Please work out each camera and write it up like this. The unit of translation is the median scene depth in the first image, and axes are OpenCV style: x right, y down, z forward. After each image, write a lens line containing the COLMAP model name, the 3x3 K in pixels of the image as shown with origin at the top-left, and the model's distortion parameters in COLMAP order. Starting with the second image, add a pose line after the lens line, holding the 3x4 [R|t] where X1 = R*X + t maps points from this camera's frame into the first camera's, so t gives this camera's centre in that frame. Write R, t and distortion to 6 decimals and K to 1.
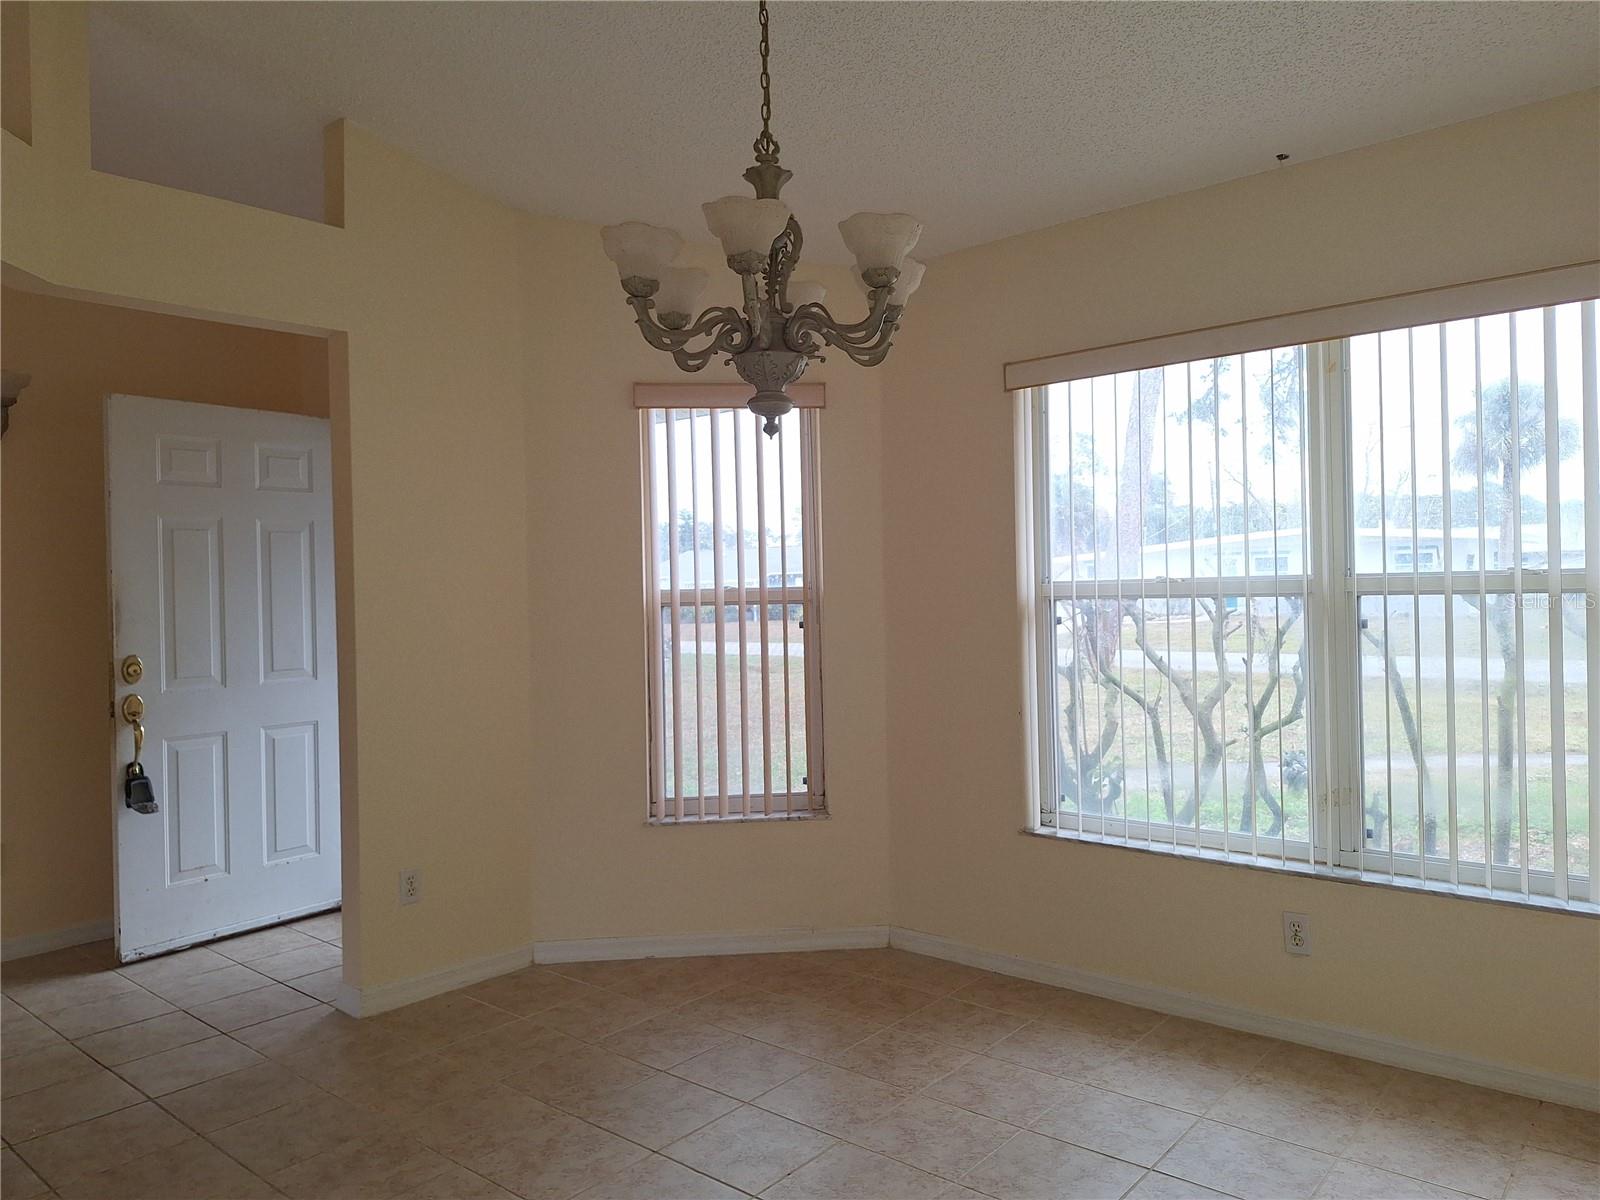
lens RADIAL K [[1107.2, 0, 800.0], [0, 1107.2, 600.0], [0, 0, 1]] dist [0.097888, -0.121462]
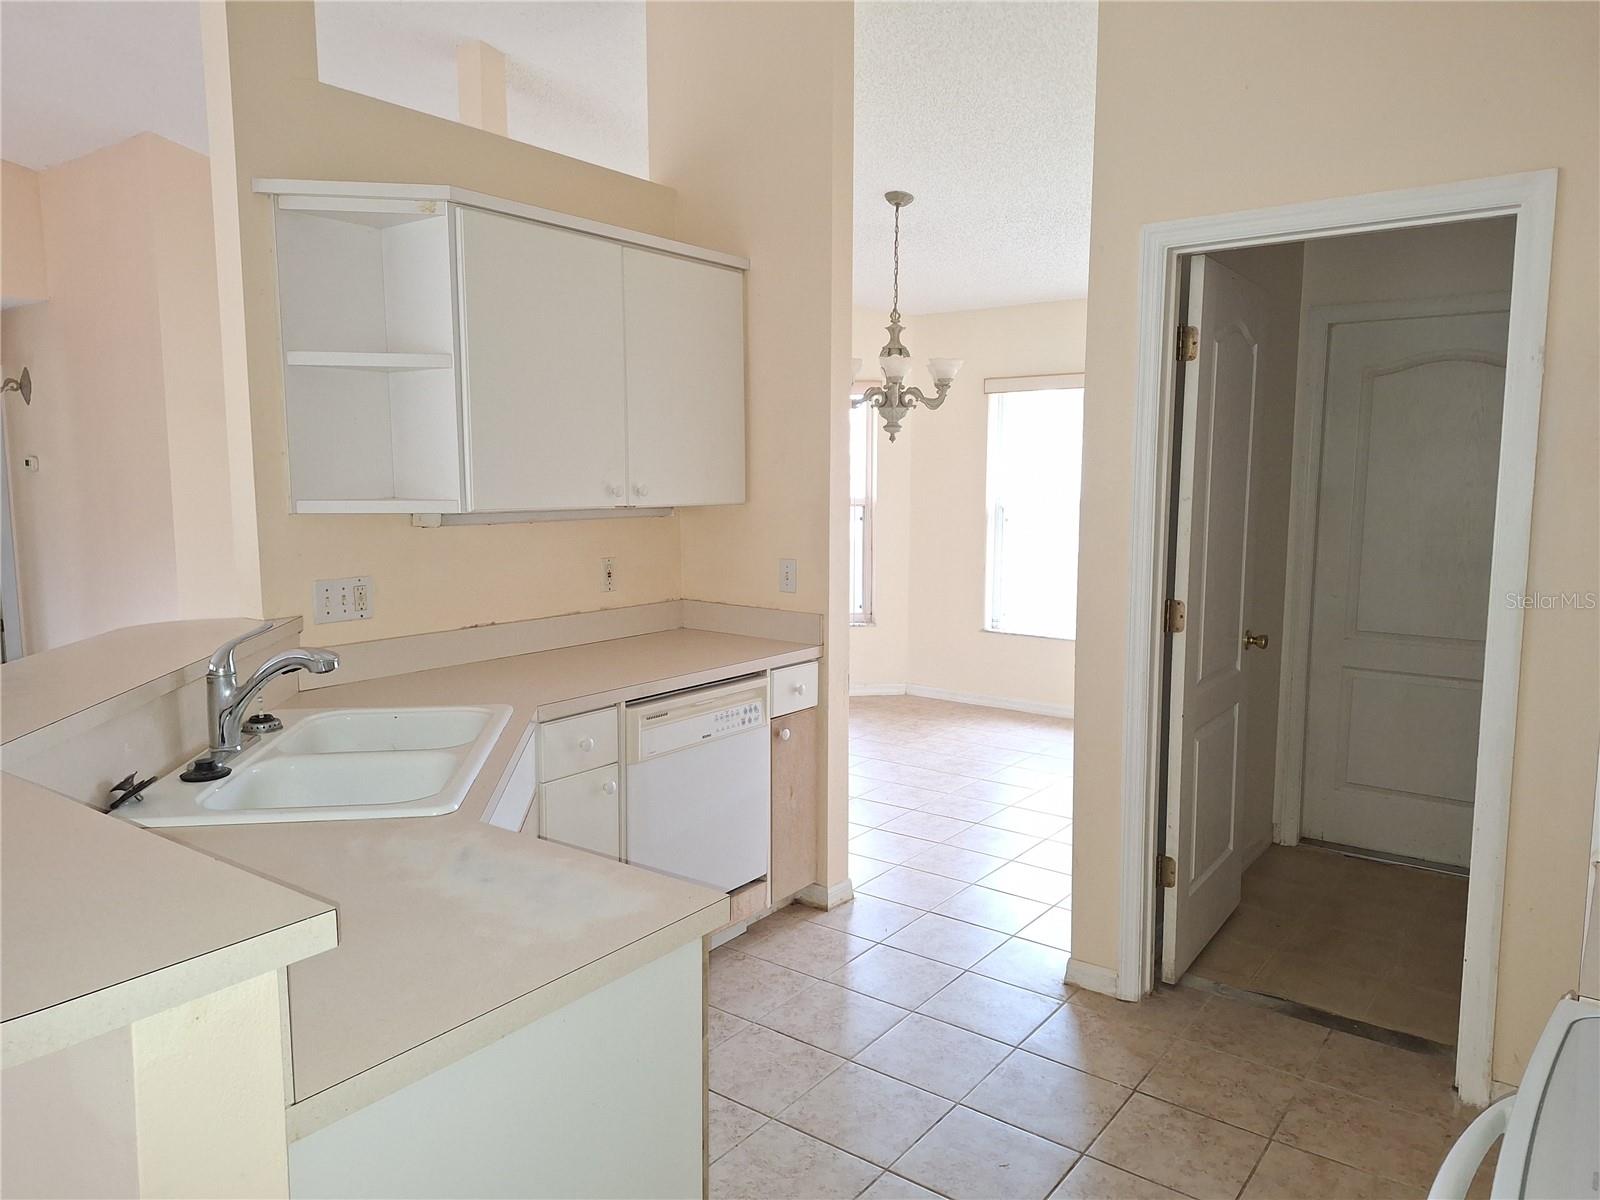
lens RADIAL K [[1107.2, 0, 800.0], [0, 1107.2, 600.0], [0, 0, 1]] dist [0.097888, -0.121462]
pose [[0.998101, 0.025841, 0.055917, -0.340060], [-0.031560, 0.994082, 0.103944, -0.051489], [-0.052900, -0.105511, 0.993010, -1.345635]]
